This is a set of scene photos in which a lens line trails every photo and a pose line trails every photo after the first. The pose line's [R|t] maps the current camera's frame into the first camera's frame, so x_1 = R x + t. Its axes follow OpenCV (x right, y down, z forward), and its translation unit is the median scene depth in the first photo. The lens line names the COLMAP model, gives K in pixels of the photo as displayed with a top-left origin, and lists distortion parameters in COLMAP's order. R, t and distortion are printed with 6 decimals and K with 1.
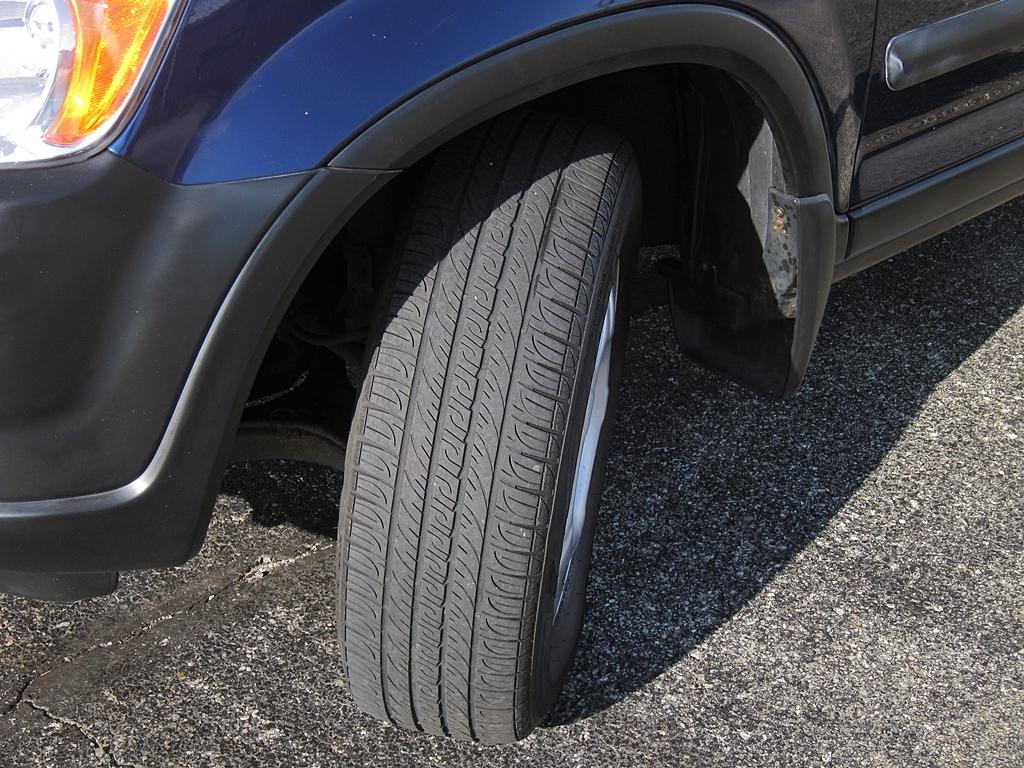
lens RADIAL K [[1894.4, 0, 512.0], [0, 1894.4, 384.0], [0, 0, 1]] dist [-0.434941, 1.423259]
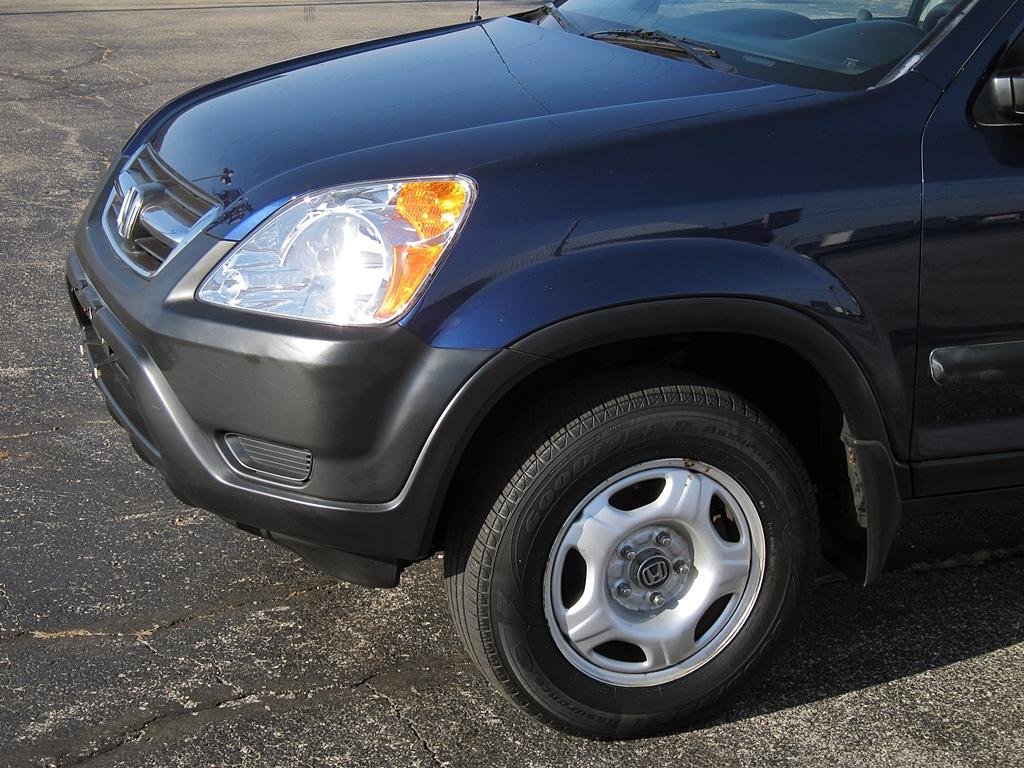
lens RADIAL K [[1894.4, 0, 512.0], [0, 1894.4, 384.0], [0, 0, 1]] dist [-0.434941, 1.423259]
pose [[0.915824, 0.096244, -0.389877, 0.498429], [-0.189101, 0.959837, -0.207255, 0.240932], [0.354271, 0.263535, 0.897241, -0.553876]]
